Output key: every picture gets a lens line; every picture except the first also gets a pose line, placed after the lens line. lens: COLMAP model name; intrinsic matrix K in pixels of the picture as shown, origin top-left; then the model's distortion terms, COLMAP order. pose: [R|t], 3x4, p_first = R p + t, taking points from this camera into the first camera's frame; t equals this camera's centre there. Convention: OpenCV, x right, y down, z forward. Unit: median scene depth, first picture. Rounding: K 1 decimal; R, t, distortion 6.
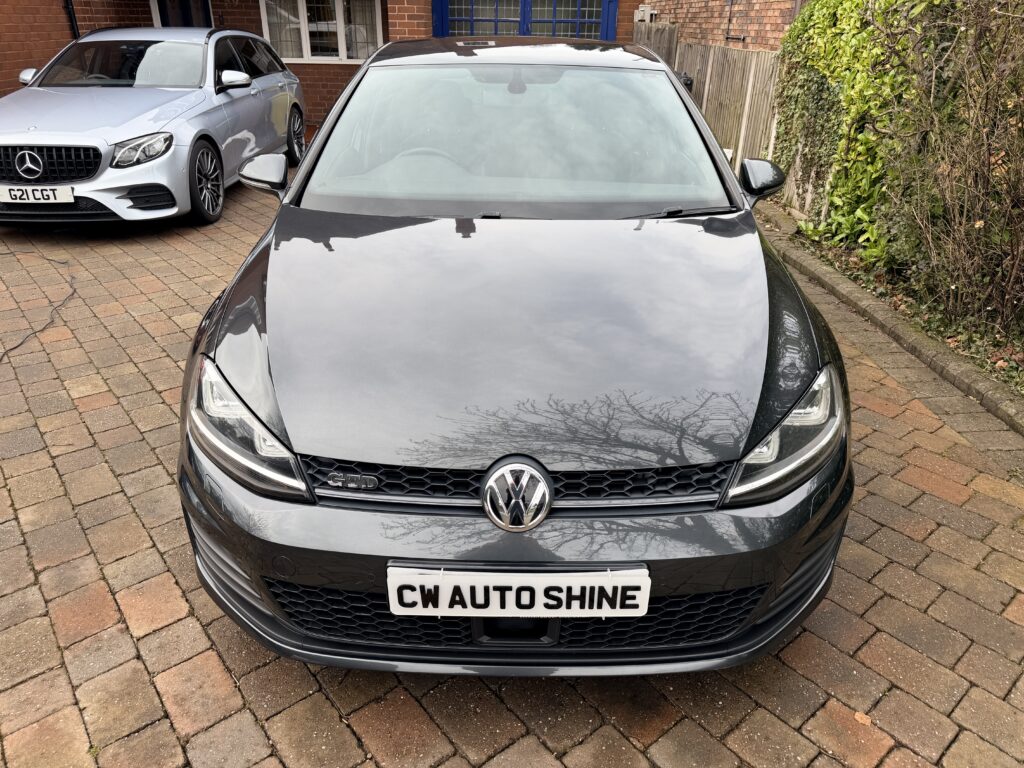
lens RADIAL K [[716.1, 0, 512.0], [0, 716.1, 384.0], [0, 0, 1]] dist [0.003006, -0.008563]
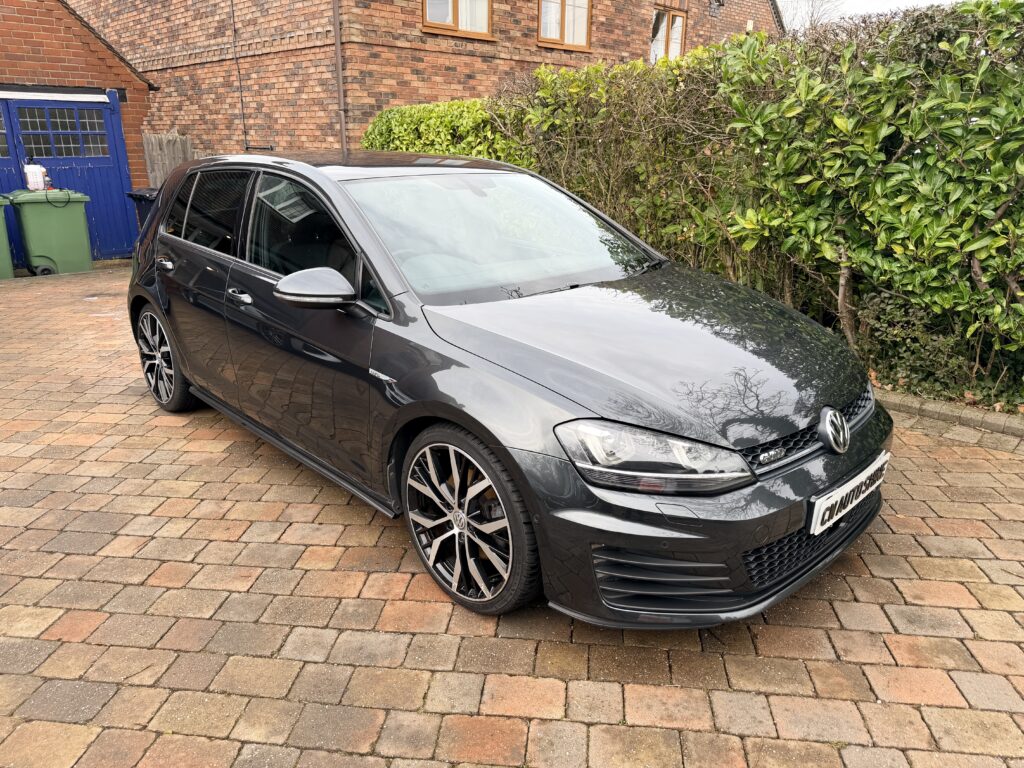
lens RADIAL K [[716.1, 0, 512.0], [0, 716.1, 384.0], [0, 0, 1]] dist [0.003006, -0.008563]
pose [[0.720477, -0.227518, 0.655094, -0.339533], [0.310150, 0.950625, -0.010947, -0.032047], [-0.620258, 0.211064, 0.755468, 0.053040]]
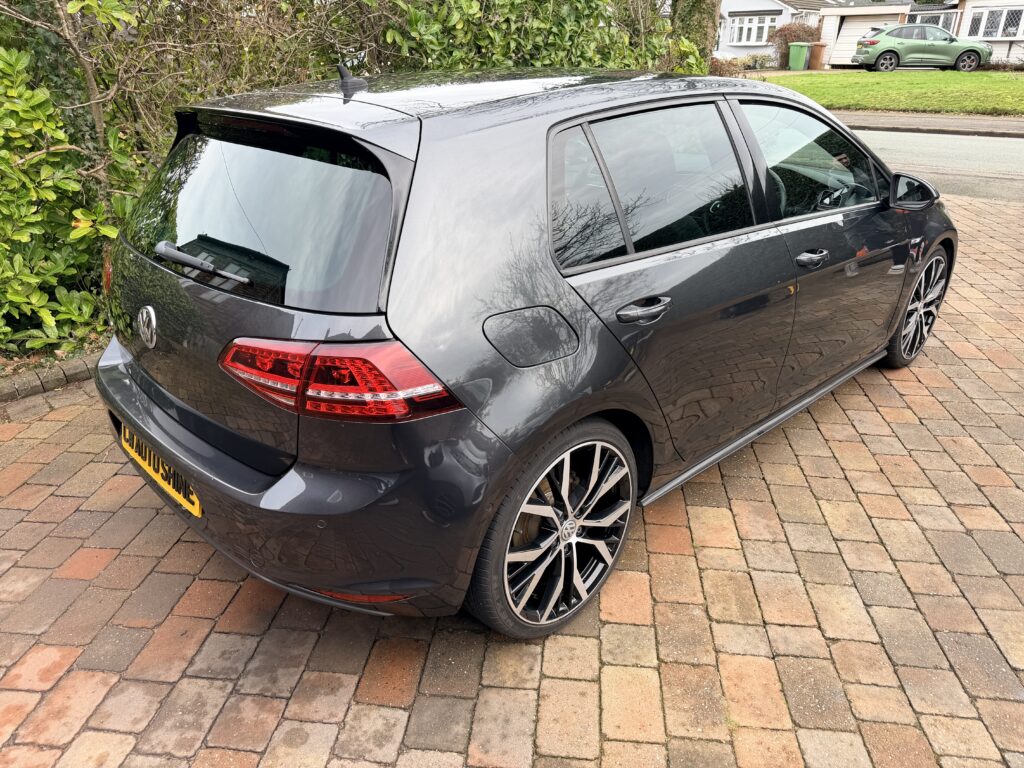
lens RADIAL K [[716.1, 0, 512.0], [0, 716.1, 384.0], [0, 0, 1]] dist [0.003006, -0.008563]
pose [[-0.690090, -0.331847, 0.643159, -0.297710], [0.296129, 0.681409, 0.669320, -0.426043], [-0.660366, 0.652349, -0.371965, 0.845319]]
